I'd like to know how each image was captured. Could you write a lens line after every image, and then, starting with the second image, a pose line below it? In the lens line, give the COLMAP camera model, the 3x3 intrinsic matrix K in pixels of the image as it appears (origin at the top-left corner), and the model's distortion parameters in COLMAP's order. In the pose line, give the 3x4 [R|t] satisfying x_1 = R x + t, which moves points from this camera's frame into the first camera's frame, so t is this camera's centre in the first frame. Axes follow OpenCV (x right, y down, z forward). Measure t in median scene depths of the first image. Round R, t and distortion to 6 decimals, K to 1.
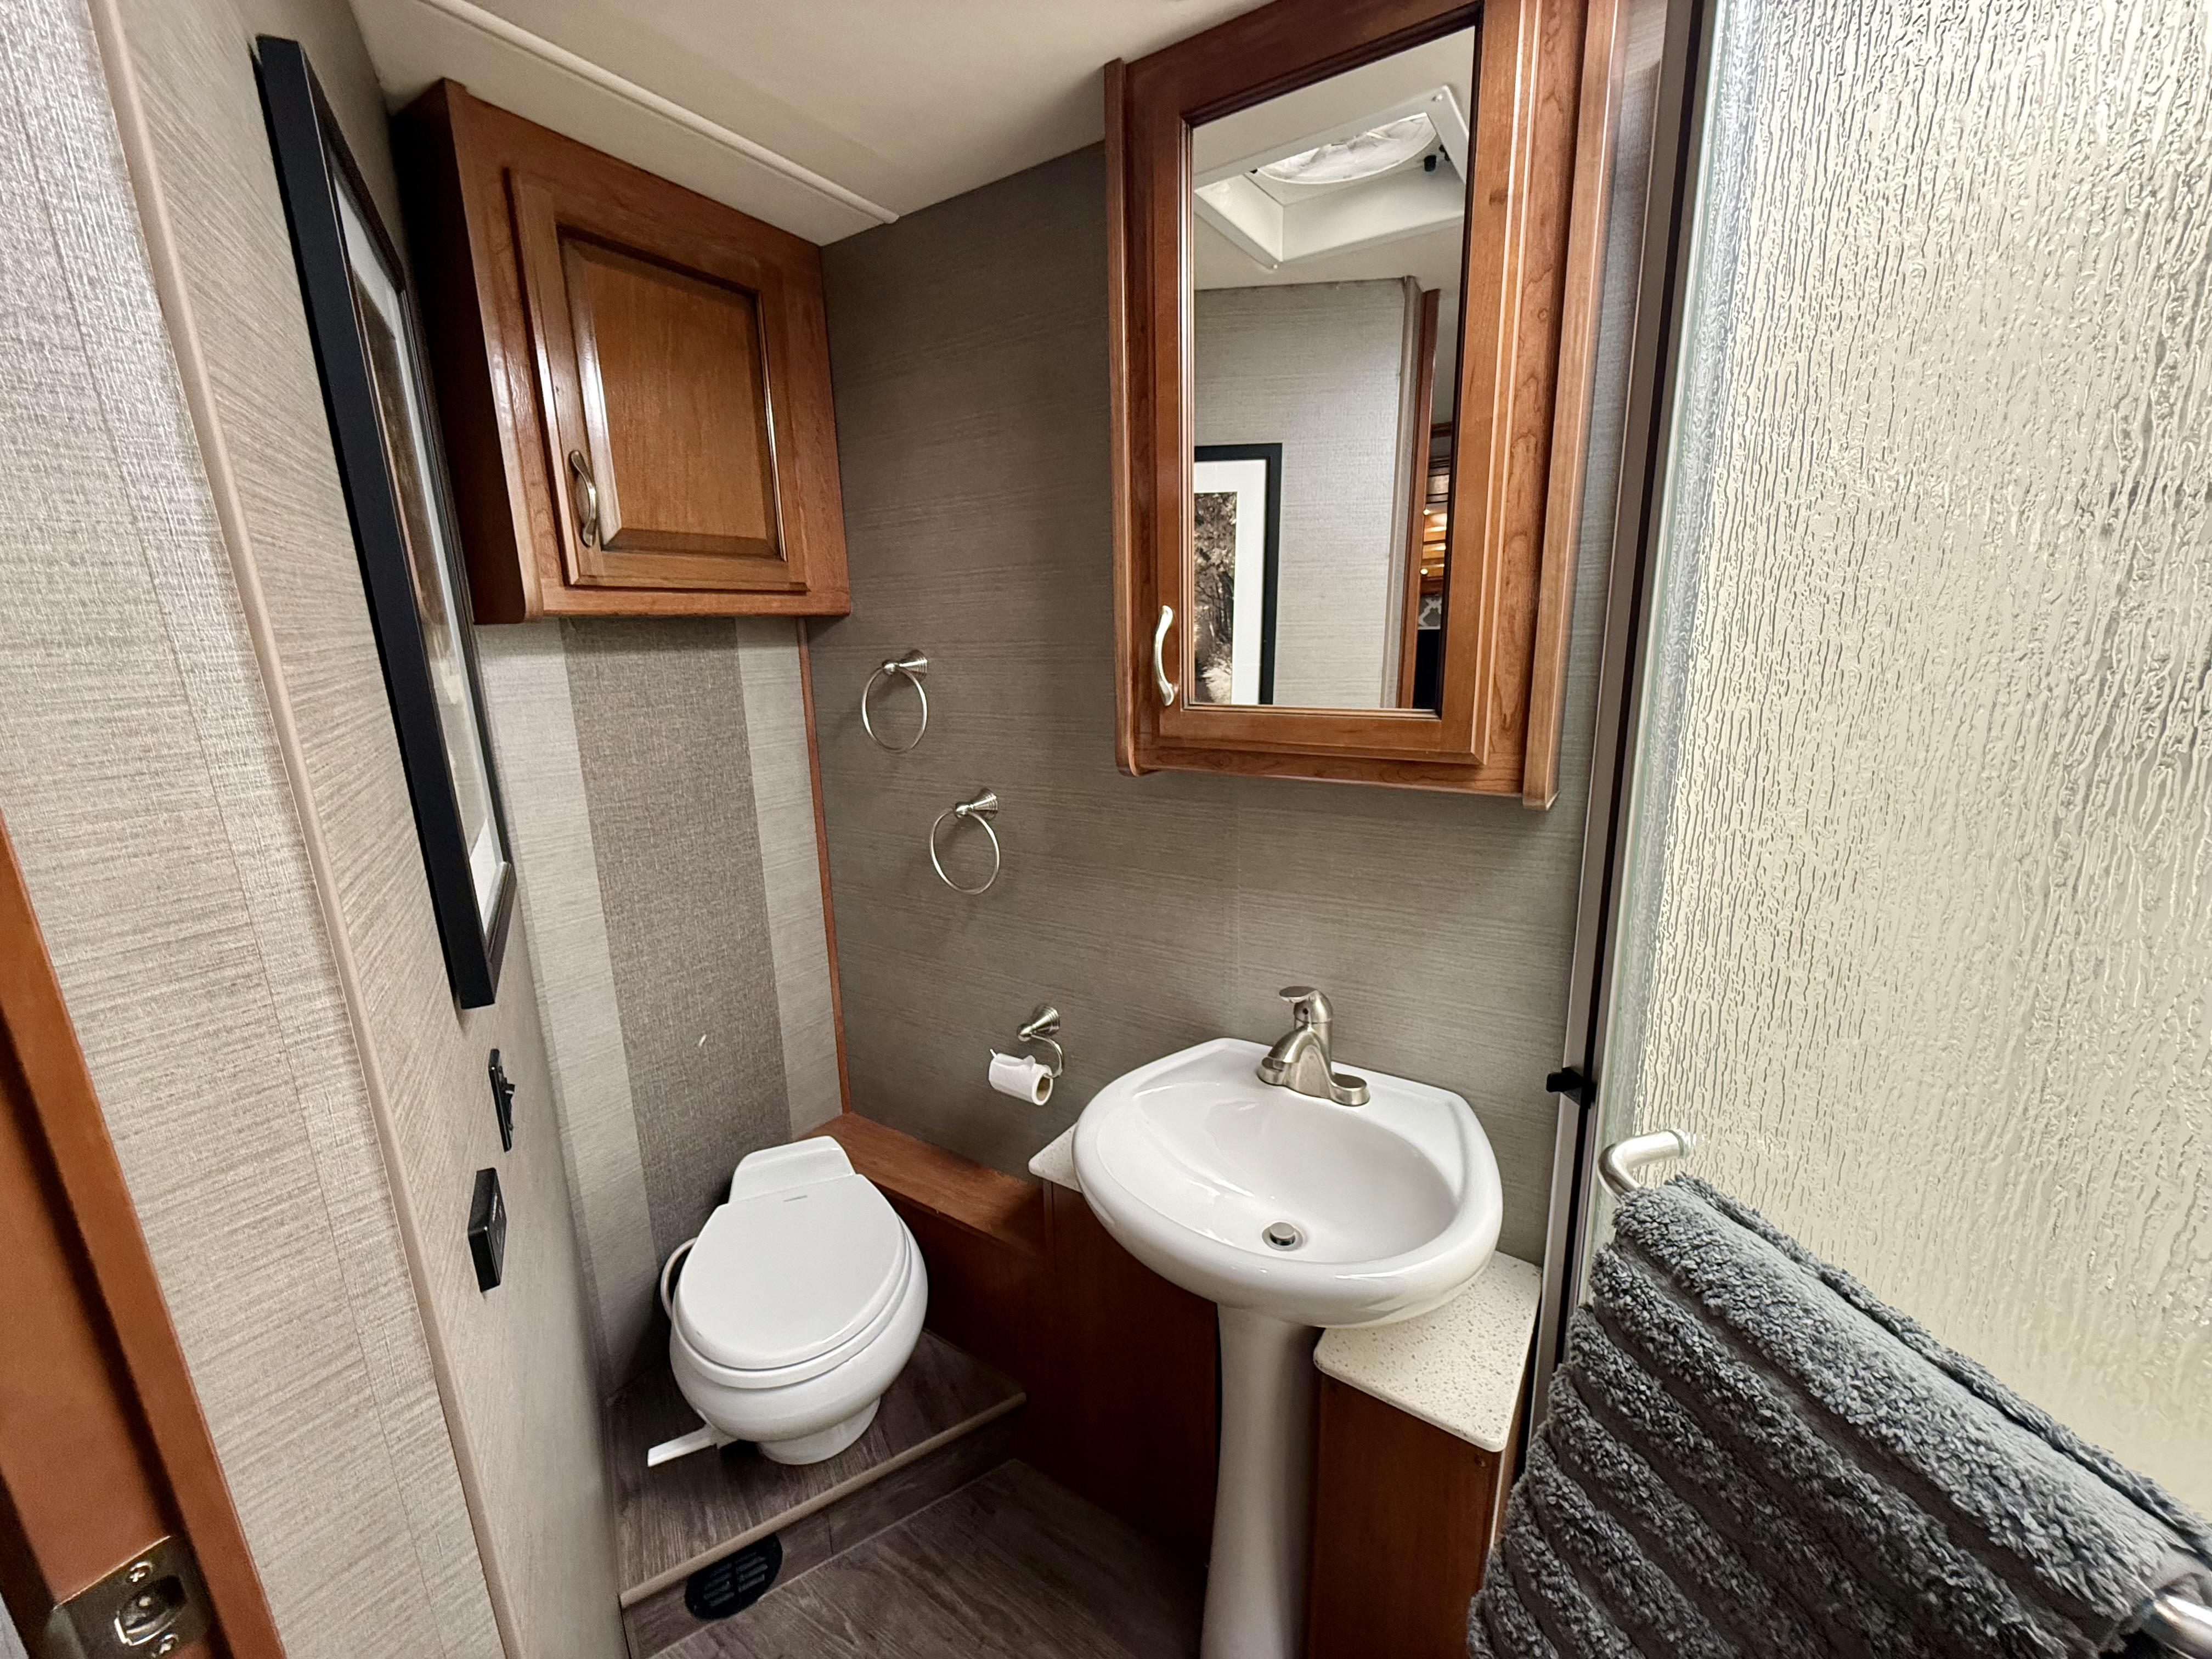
lens RADIAL K [[880.2, 0, 1105.8], [0, 880.2, 830.9], [0, 0, 1]] dist [0.002587, -0.000150]
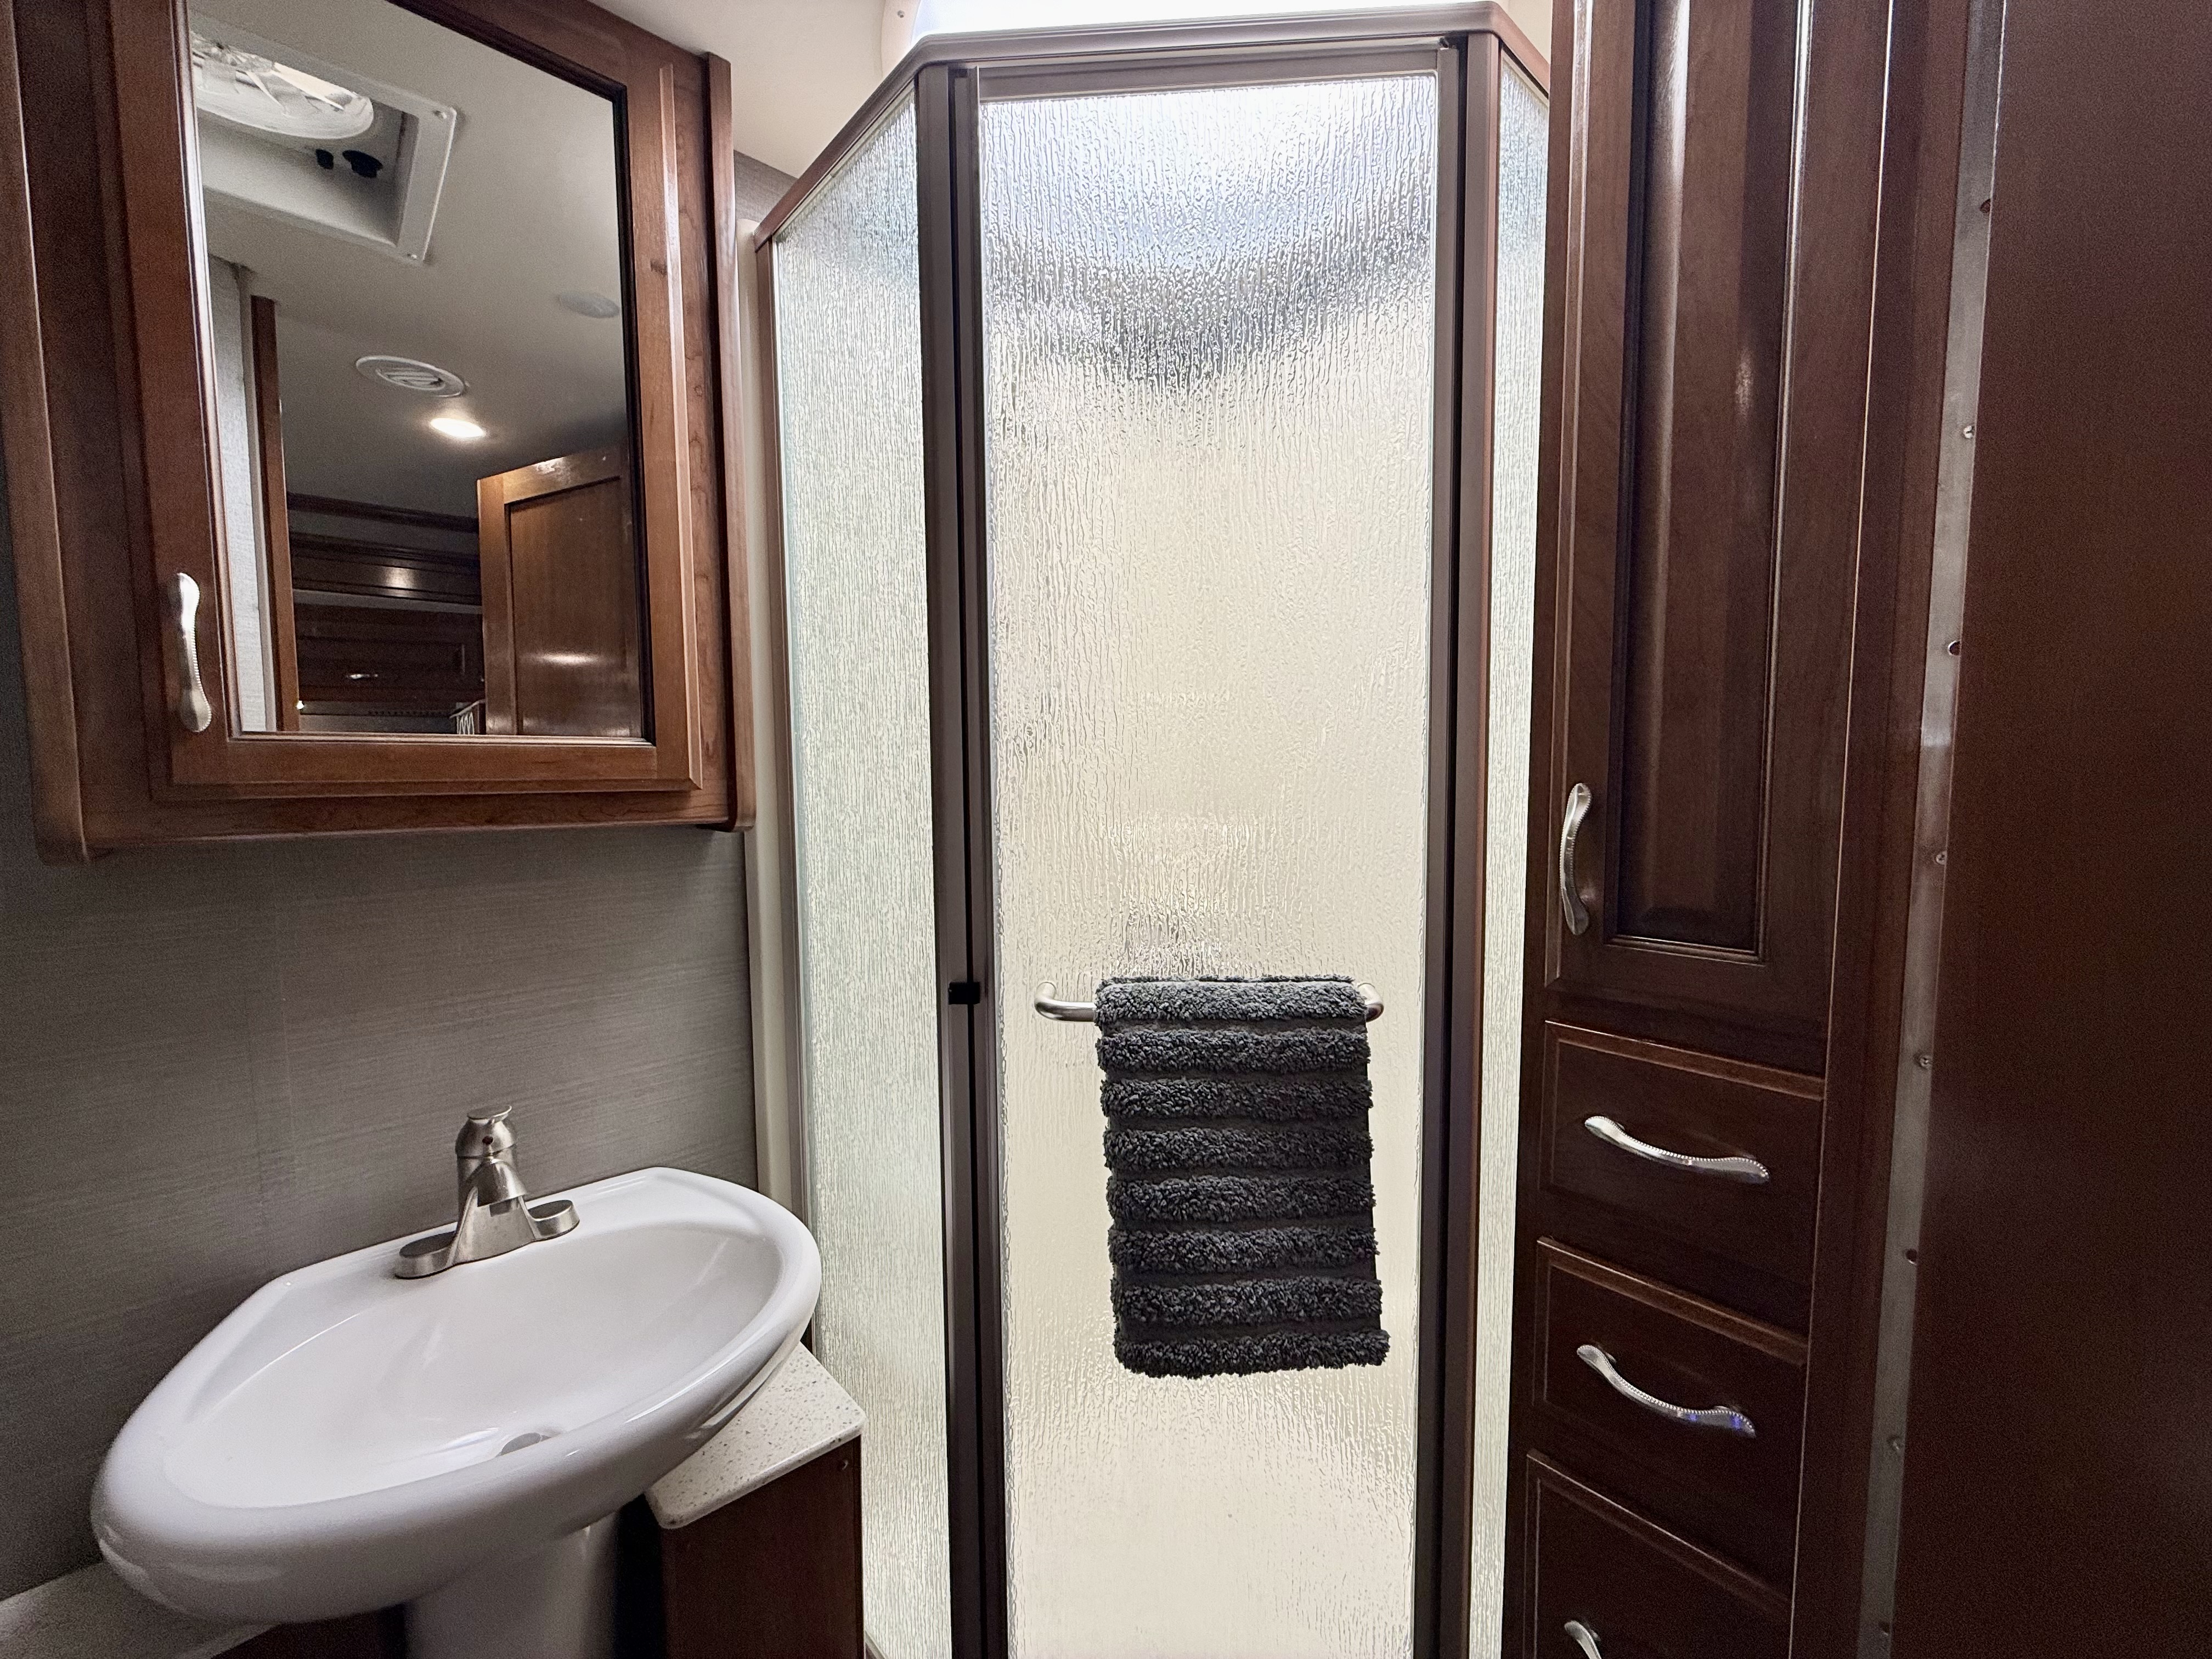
lens RADIAL K [[880.2, 0, 1105.2], [0, 880.2, 828.2], [0, 0, 1]] dist [0.002587, -0.000150]
pose [[0.262850, -0.043895, 0.963838, -0.428589], [0.218348, 0.975754, -0.015109, 0.085356], [-0.939805, 0.214424, 0.266062, 0.290681]]
